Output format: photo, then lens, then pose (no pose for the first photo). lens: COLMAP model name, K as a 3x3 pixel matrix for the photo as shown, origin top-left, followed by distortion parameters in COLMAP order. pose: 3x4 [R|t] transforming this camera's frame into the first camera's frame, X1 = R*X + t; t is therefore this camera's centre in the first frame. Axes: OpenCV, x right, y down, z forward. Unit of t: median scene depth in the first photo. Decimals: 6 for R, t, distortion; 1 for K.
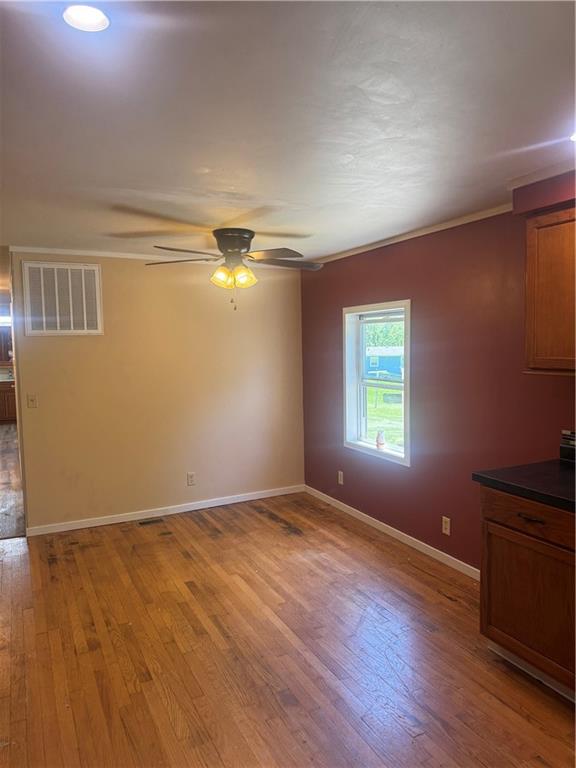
lens RADIAL K [[540.5, 0, 287.9], [0, 540.5, 385.3], [0, 0, 1]] dist [0.031245, -0.034906]
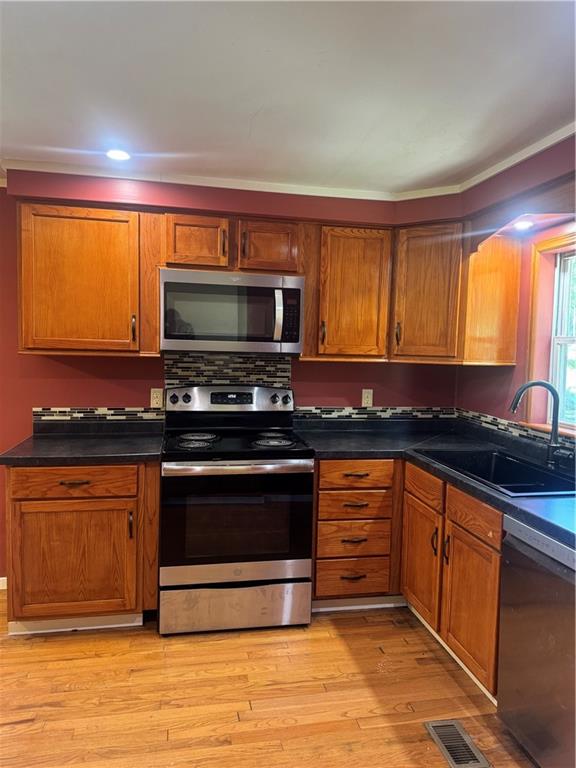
lens RADIAL K [[540.5, 0, 288.6], [0, 540.5, 384.3], [0, 0, 1]] dist [0.031245, -0.034906]
pose [[0.256215, -0.043100, 0.965659, -0.436155], [0.043855, 0.998495, 0.032929, 0.024984], [-0.965625, 0.033912, 0.257719, 0.257611]]
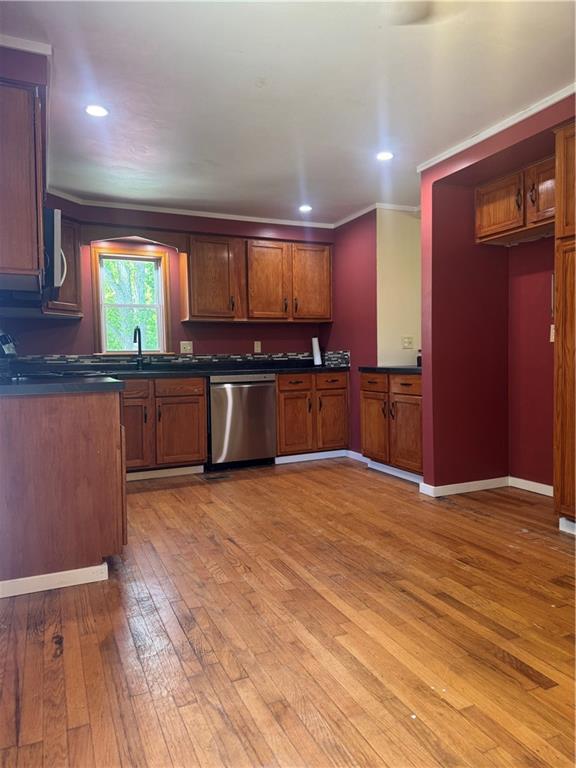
lens RADIAL K [[540.5, 0, 289.5], [0, 540.5, 387.3], [0, 0, 1]] dist [0.031245, -0.034906]
pose [[-0.998264, 0.031531, 0.049751, 0.009345], [0.037740, 0.990893, 0.129256, 0.059667], [-0.045223, 0.130909, -0.990362, 1.901958]]
